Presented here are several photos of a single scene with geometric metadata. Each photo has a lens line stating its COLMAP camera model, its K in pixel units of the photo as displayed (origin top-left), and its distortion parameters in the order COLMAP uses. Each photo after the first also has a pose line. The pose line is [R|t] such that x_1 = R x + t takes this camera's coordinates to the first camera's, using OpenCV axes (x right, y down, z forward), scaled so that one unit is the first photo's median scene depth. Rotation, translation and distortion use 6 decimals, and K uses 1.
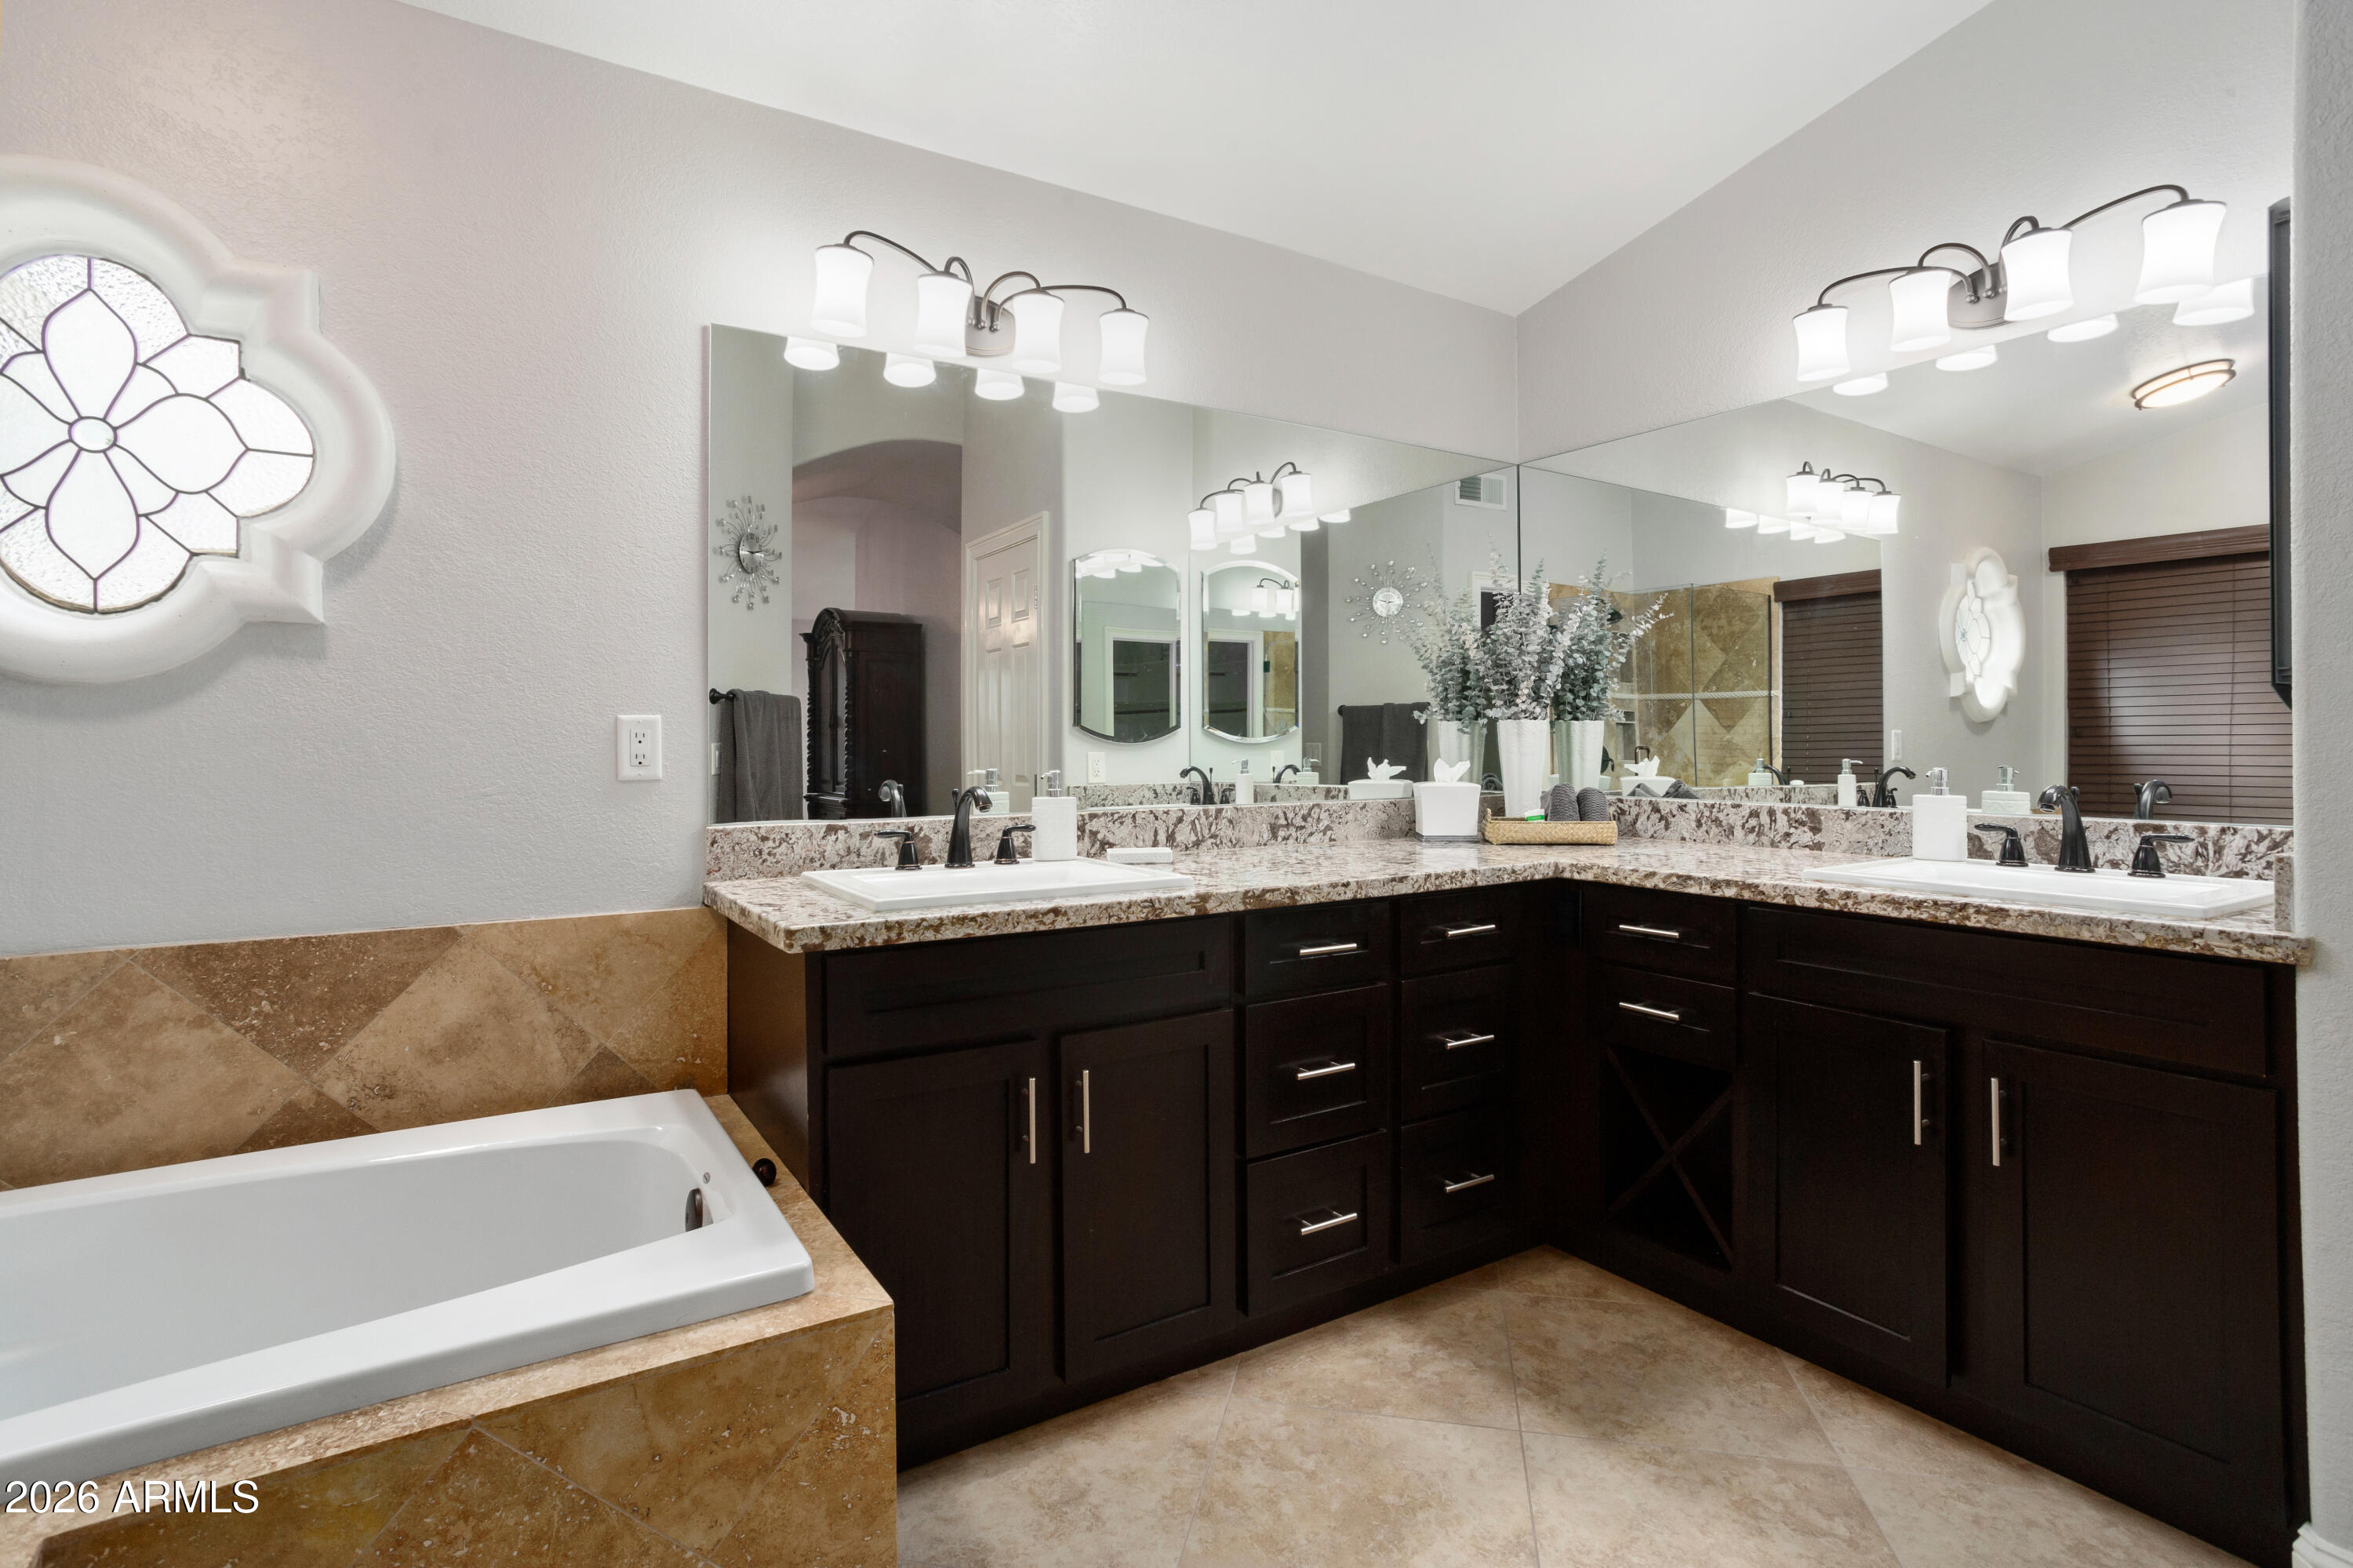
lens RADIAL K [[1138.9, 0, 1176.3], [0, 1138.9, 743.9], [0, 0, 1]] dist [-0.052889, 0.032165]
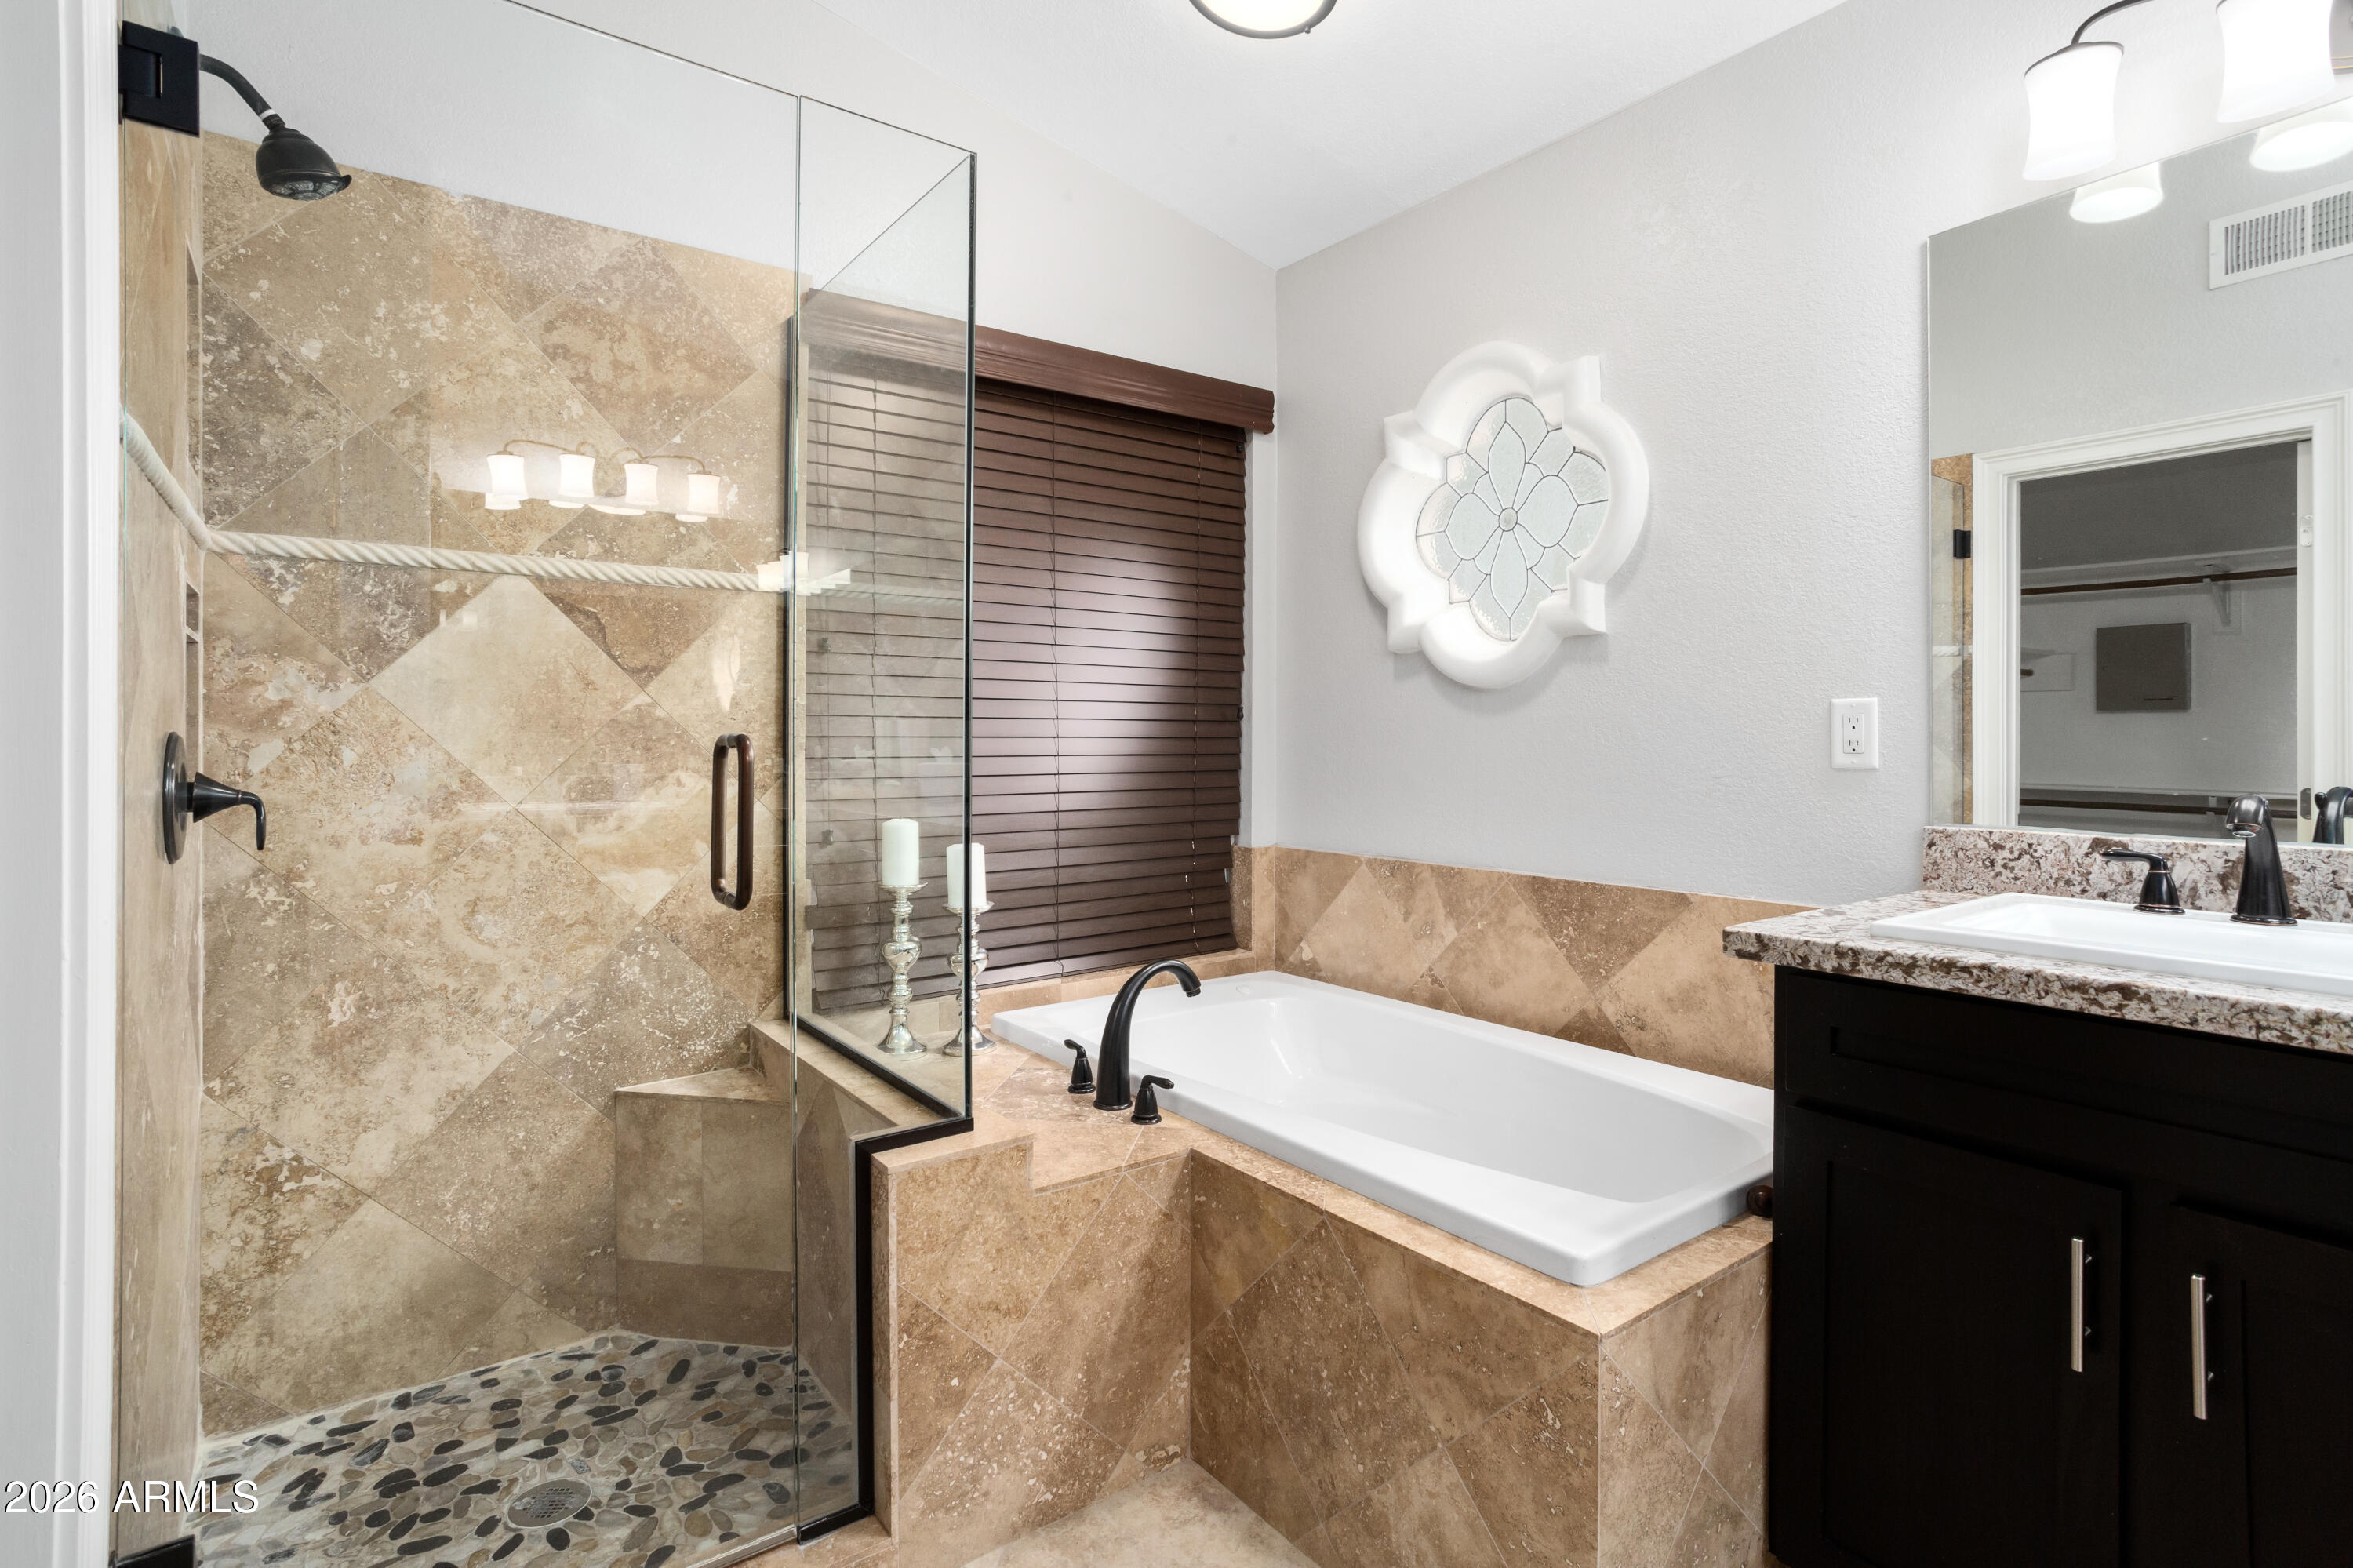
lens RADIAL K [[1138.9, 0, 1176.3], [0, 1138.9, 743.9], [0, 0, 1]] dist [-0.052889, 0.032165]
pose [[0.085912, 0.007258, -0.996276, 0.465706], [-0.003673, 0.999969, 0.006969, 0.008866], [0.996296, 0.003061, 0.085936, 0.430648]]
